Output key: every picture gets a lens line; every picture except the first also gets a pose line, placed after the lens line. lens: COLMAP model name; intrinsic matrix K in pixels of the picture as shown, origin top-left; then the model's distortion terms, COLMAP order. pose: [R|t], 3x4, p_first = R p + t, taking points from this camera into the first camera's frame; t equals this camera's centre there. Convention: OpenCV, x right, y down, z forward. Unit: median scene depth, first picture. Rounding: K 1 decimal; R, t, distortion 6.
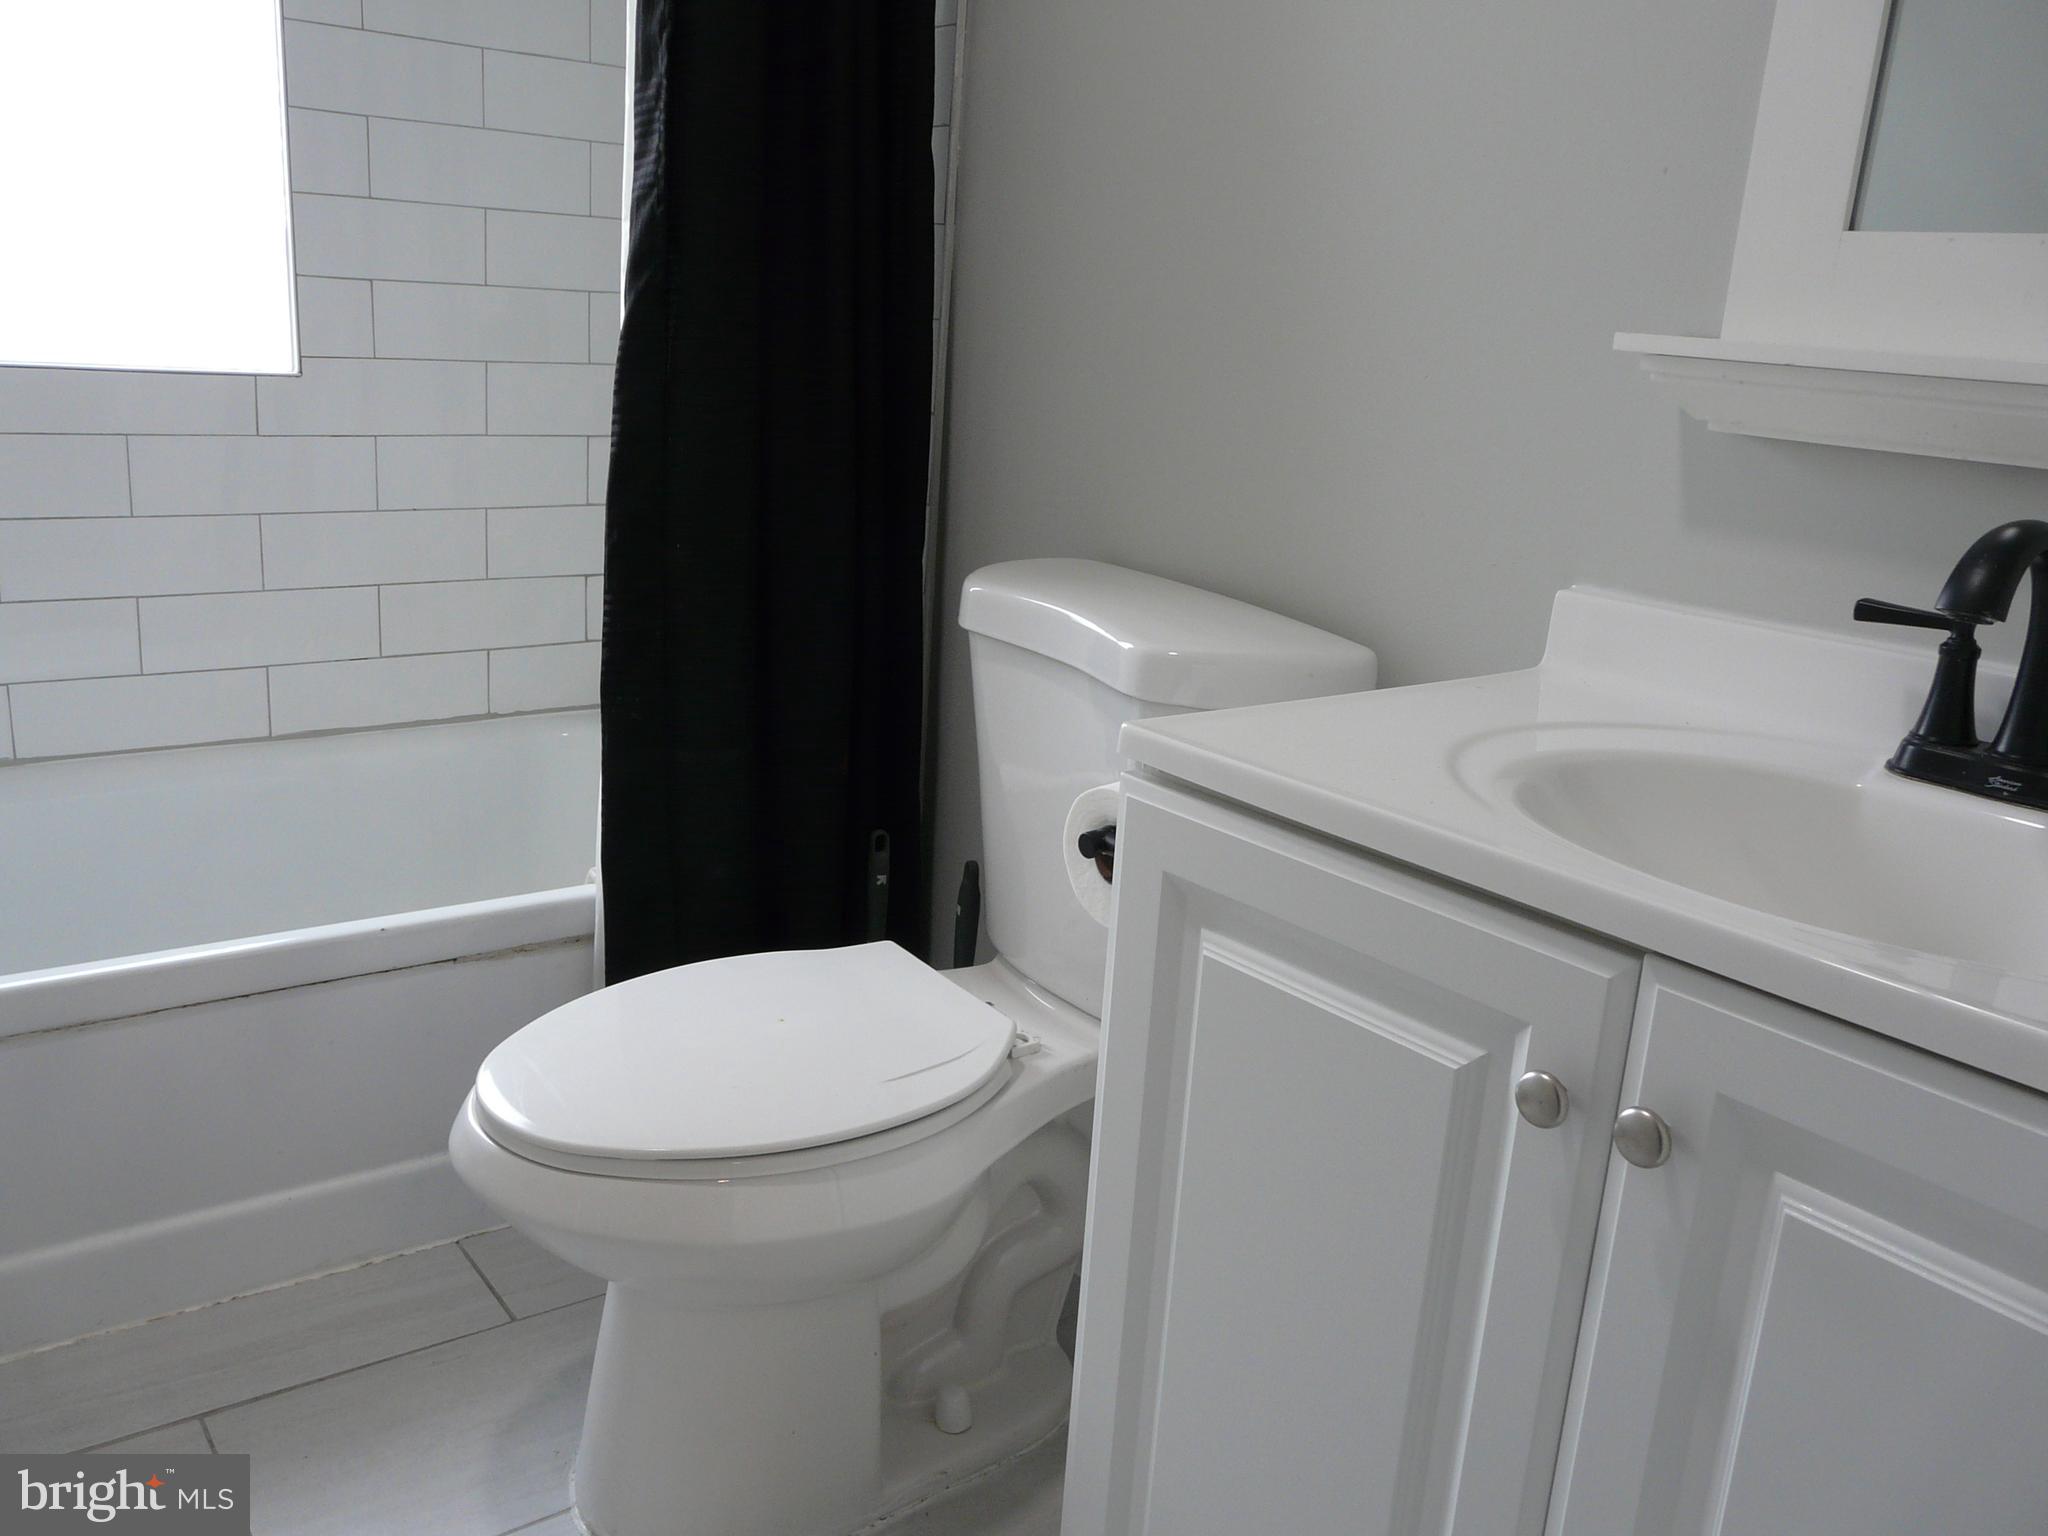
lens RADIAL K [[1697.3, 0, 1026.4], [0, 1697.3, 767.3], [0, 0, 1]] dist [-0.089599, 0.120481]
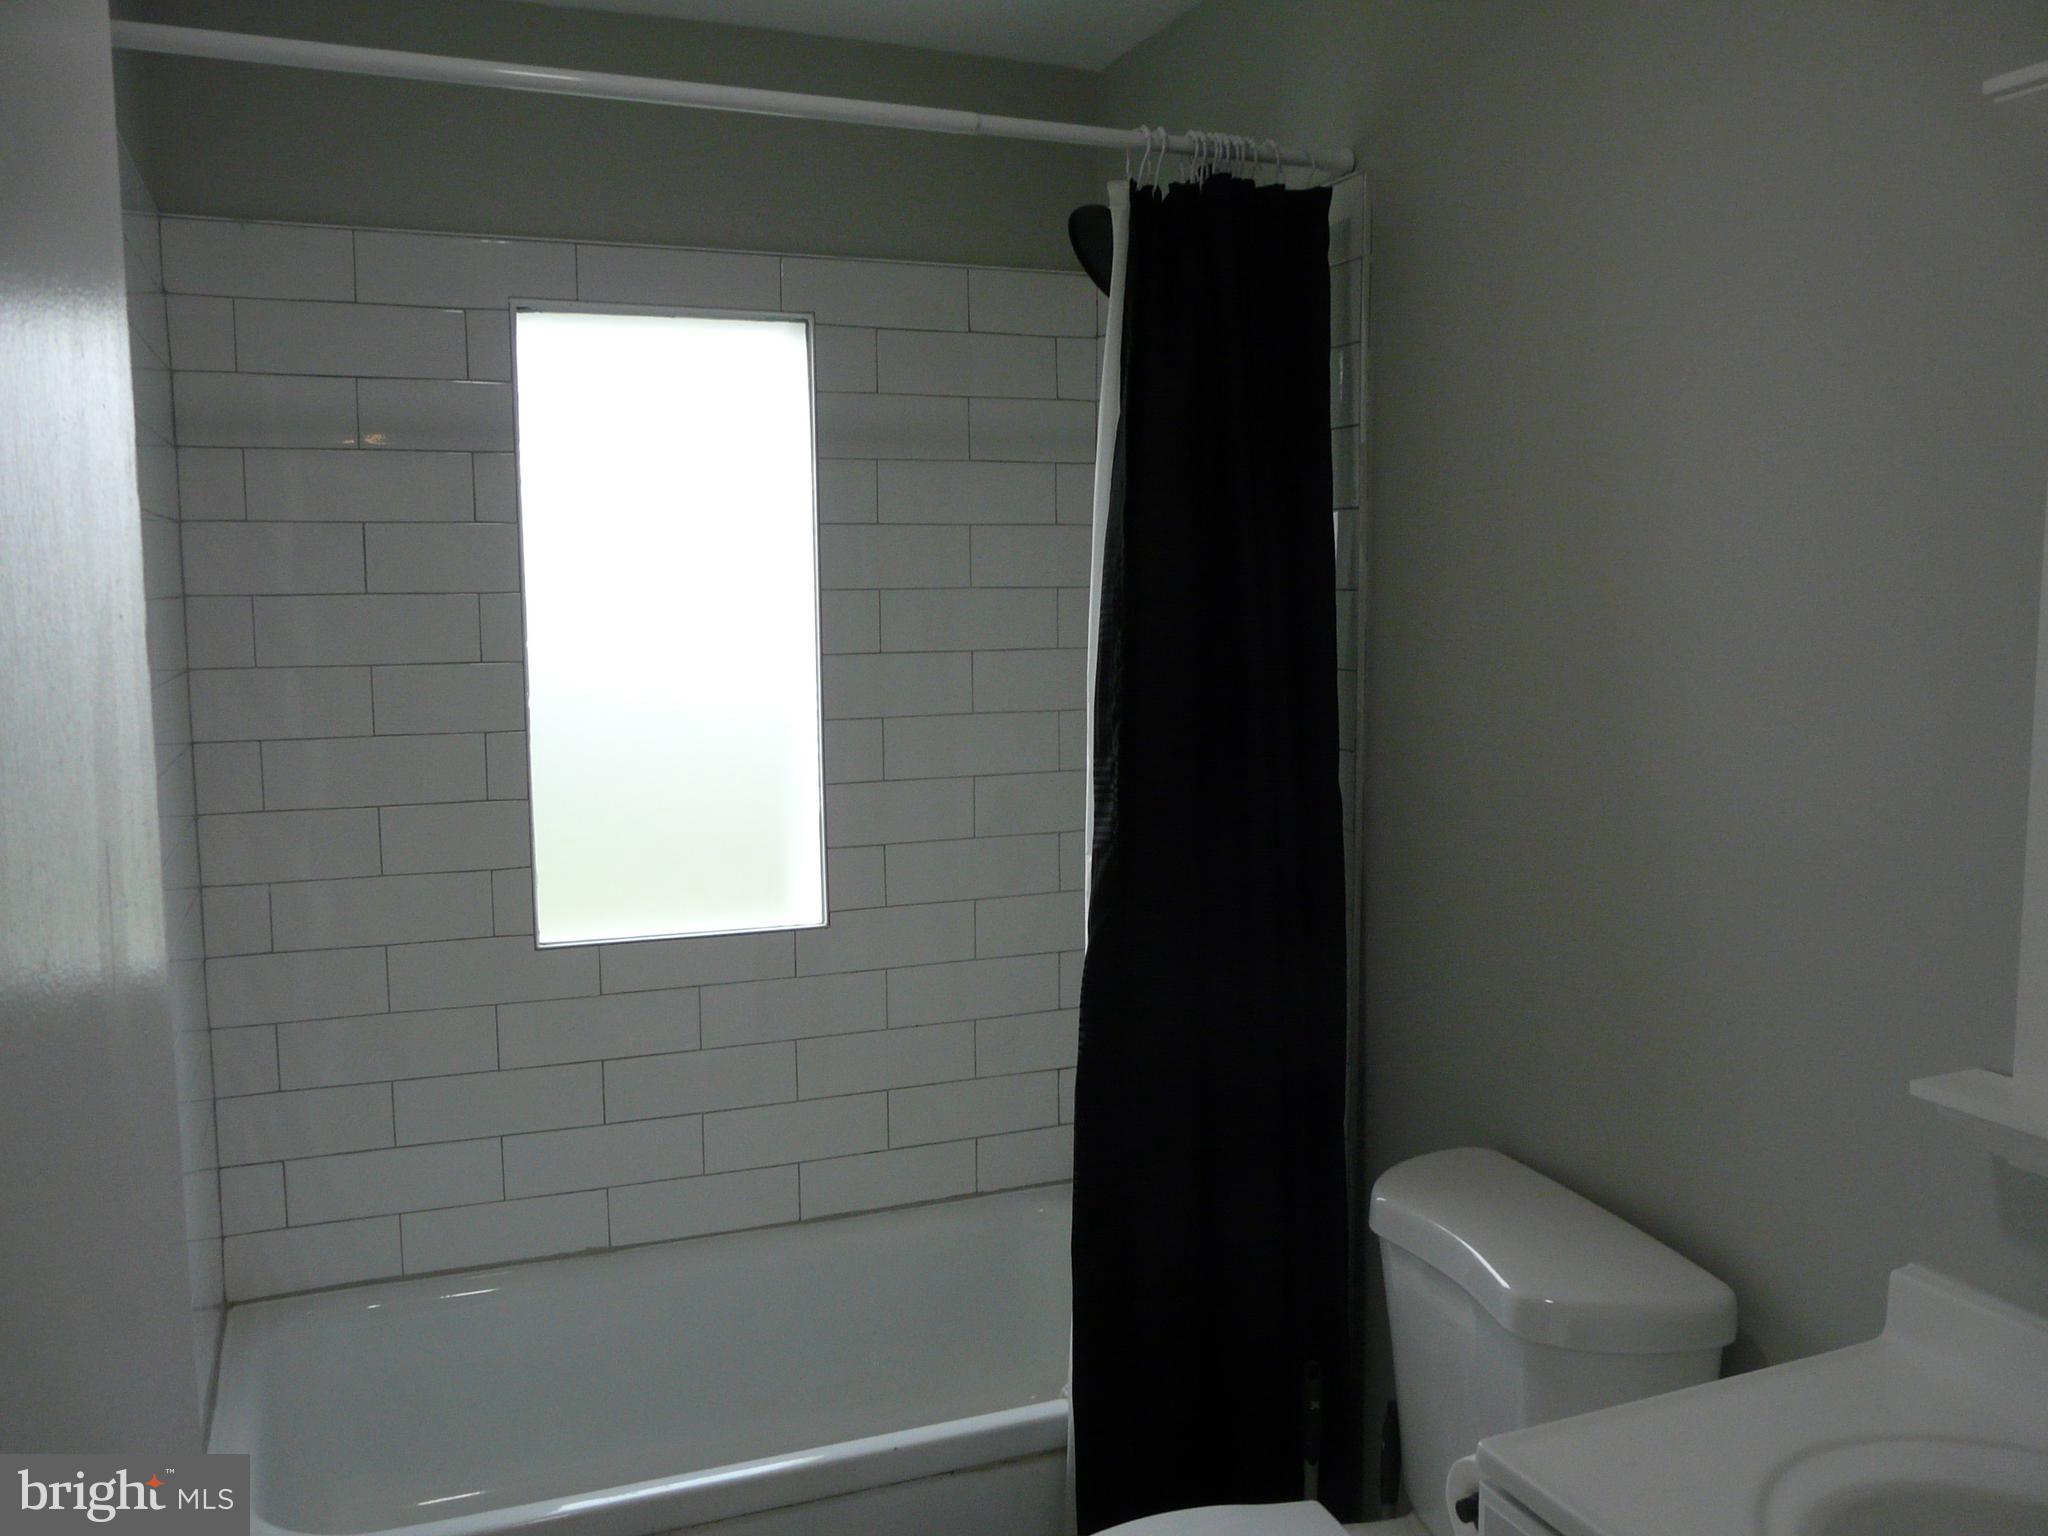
lens RADIAL K [[1697.3, 0, 1027.6], [0, 1697.3, 763.7], [0, 0, 1]] dist [-0.089599, 0.120481]
pose [[0.963291, -0.045718, -0.264537, 0.047577], [0.000001, 0.985393, -0.170294, -0.173426], [0.268459, 0.164043, 0.949221, -0.191489]]
